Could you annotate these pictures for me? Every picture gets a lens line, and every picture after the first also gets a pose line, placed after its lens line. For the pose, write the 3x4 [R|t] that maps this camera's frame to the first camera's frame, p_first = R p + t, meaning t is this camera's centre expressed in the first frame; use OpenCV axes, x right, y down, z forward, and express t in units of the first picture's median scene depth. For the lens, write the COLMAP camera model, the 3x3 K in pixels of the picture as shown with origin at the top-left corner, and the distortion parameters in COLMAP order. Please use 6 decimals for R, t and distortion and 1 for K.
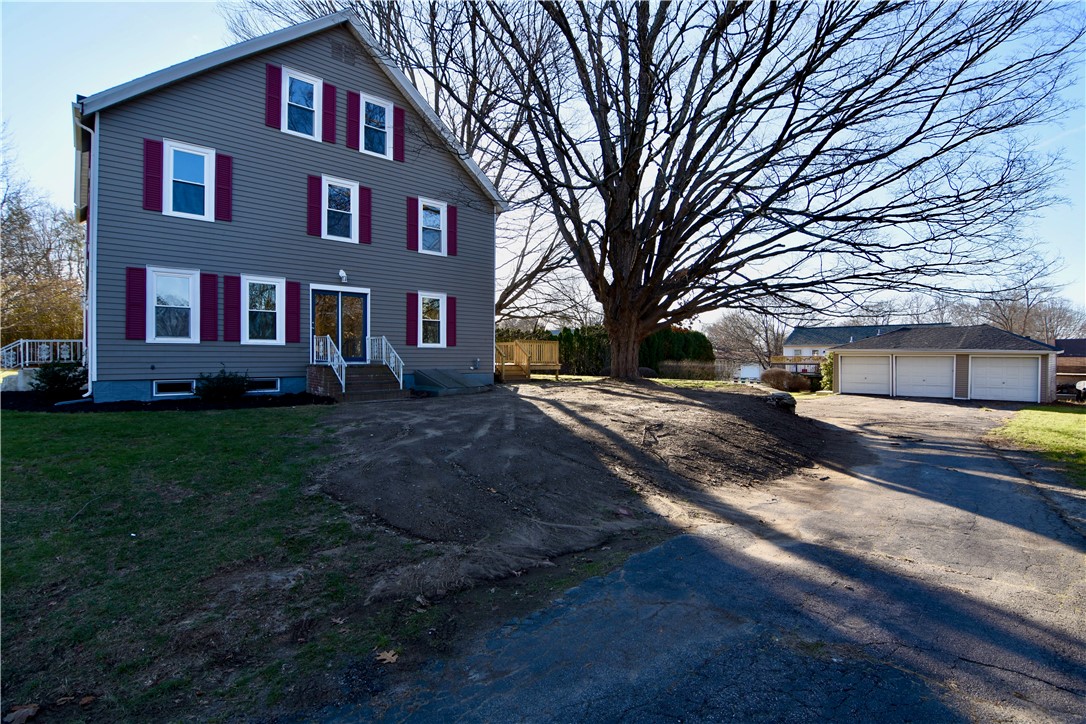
lens RADIAL K [[516.1, 0, 543.0], [0, 516.1, 362.0], [0, 0, 1]] dist [-0.000907, -0.000128]
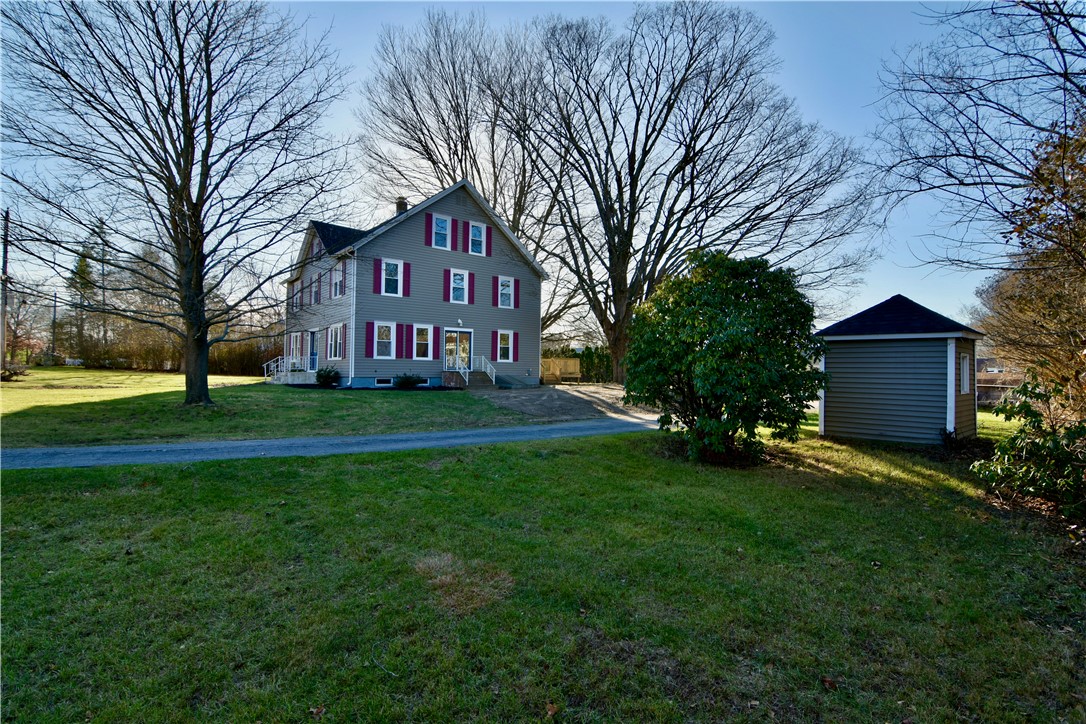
lens RADIAL K [[503.9, 0, 543.0], [0, 503.9, 362.0], [0, 0, 1]] dist [0.000506, 0.000000]
pose [[0.998771, 0.004484, -0.049354, -0.007842], [-0.006031, 0.999493, -0.031260, 0.024457], [0.049189, 0.031520, 0.998292, -0.711926]]
